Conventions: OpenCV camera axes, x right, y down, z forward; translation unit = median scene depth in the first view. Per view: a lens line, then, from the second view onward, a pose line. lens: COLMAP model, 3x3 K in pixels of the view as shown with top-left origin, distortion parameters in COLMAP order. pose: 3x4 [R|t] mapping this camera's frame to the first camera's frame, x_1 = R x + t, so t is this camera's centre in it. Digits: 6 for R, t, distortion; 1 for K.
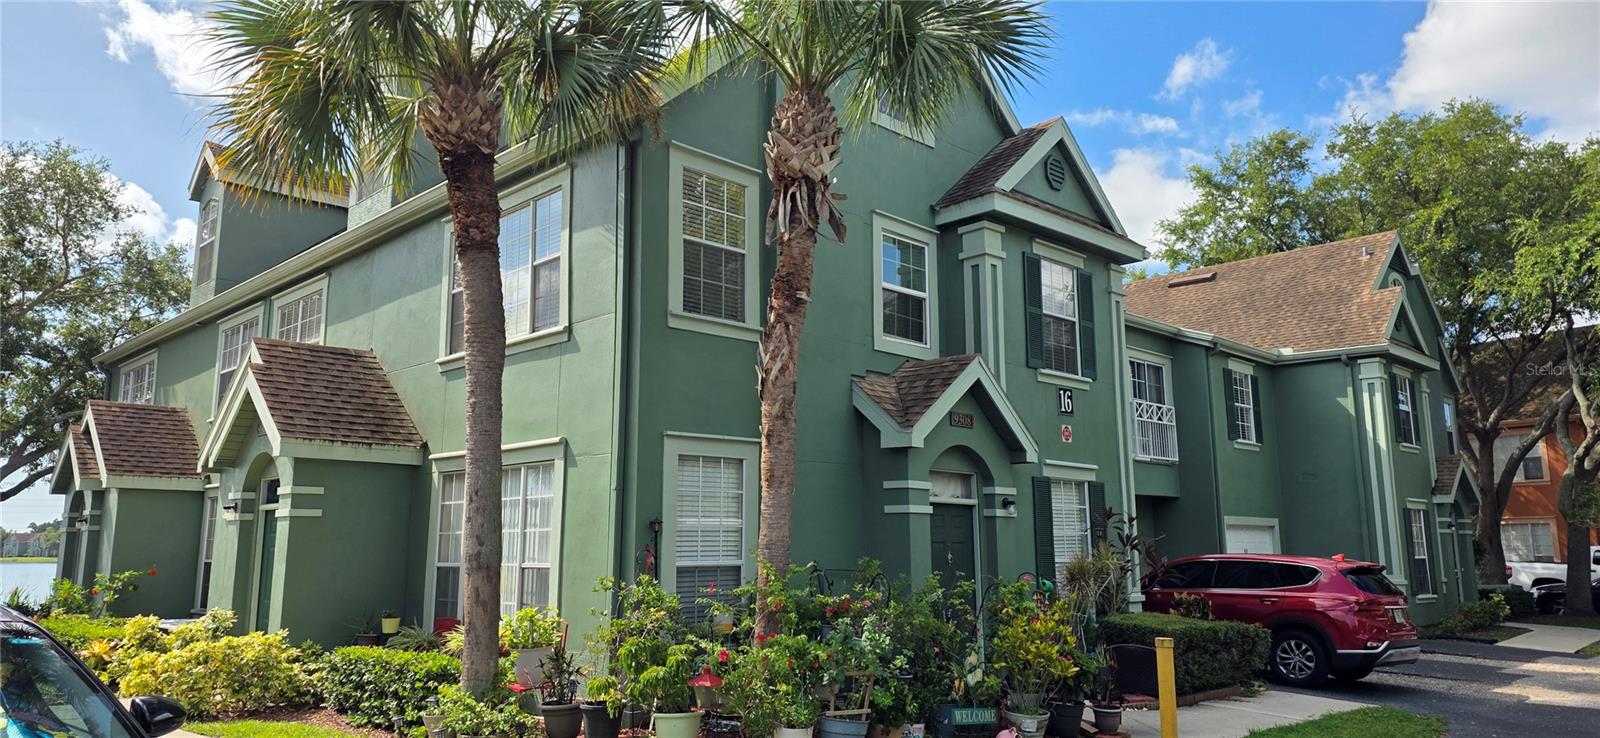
lens RADIAL K [[1047.6, 0, 807.7], [0, 1047.6, 372.6], [0, 0, 1]] dist [0.128092, -0.130520]
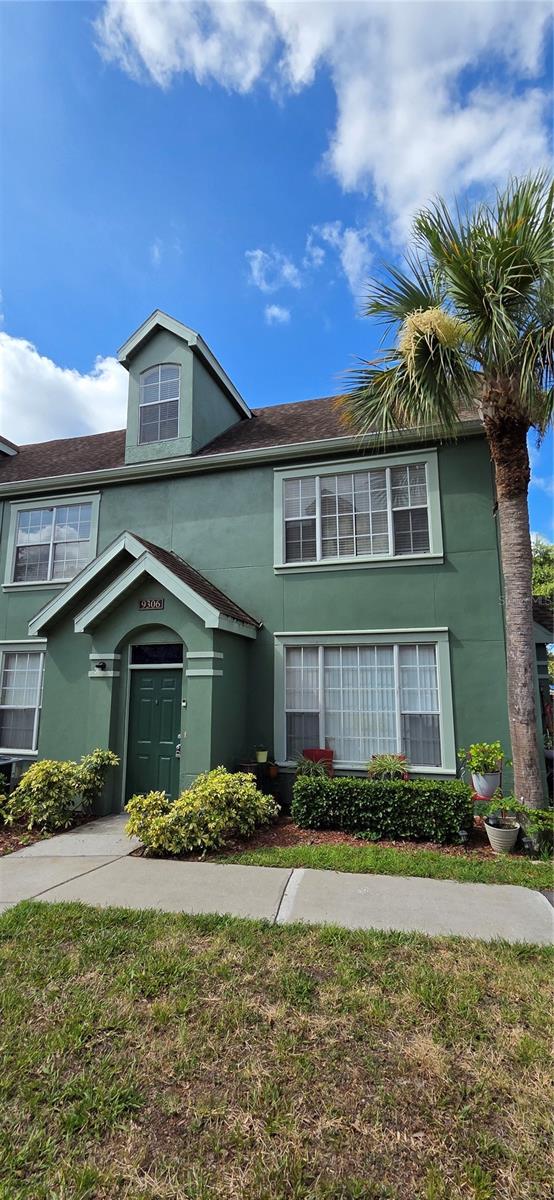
lens RADIAL K [[495.7, 0, 285.7], [0, 495.7, 598.7], [0, 0, 1]] dist [0.007778, 0.000377]
pose [[0.872953, 0.083477, 0.480609, -0.752473], [-0.080513, 0.996393, -0.026825, 0.055800], [-0.481114, -0.015279, 0.876525, 0.478701]]
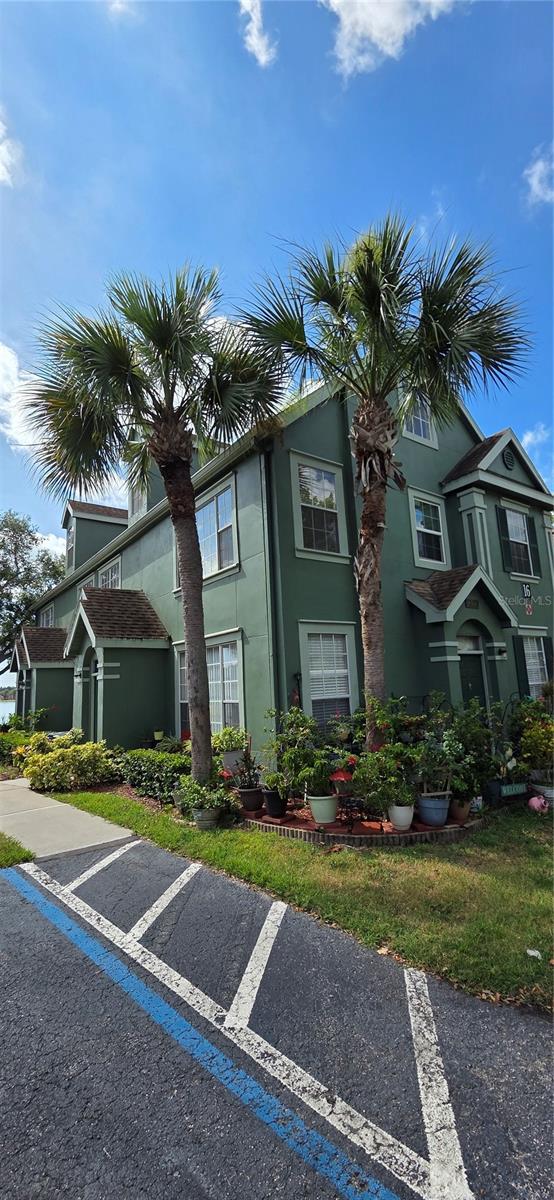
lens RADIAL K [[495.7, 0, 285.7], [0, 495.7, 598.7], [0, 0, 1]] dist [0.007778, 0.000377]
pose [[0.987616, -0.071308, -0.139746, -0.041001], [0.070875, 0.997452, -0.008085, 0.025870], [0.139967, -0.001920, 0.990154, 0.203357]]
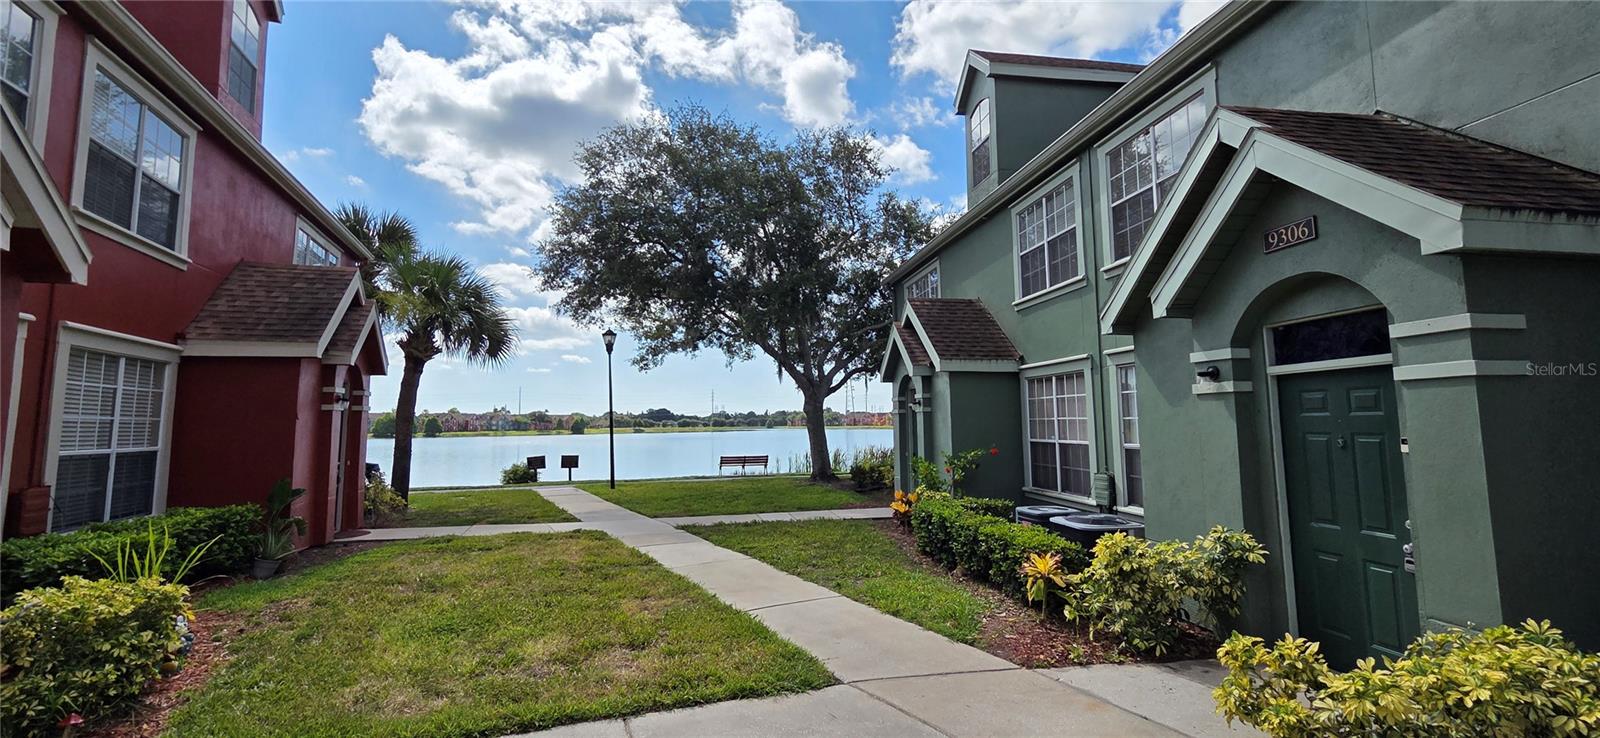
lens RADIAL K [[661.0, 0, 801.1], [0, 661.0, 357.2], [0, 0, 1]] dist [0.007778, 0.000377]
pose [[0.803149, -0.065539, -0.592163, -0.590164], [0.104705, 0.993988, 0.031998, 0.091393], [0.586506, -0.087701, 0.805183, 0.630574]]
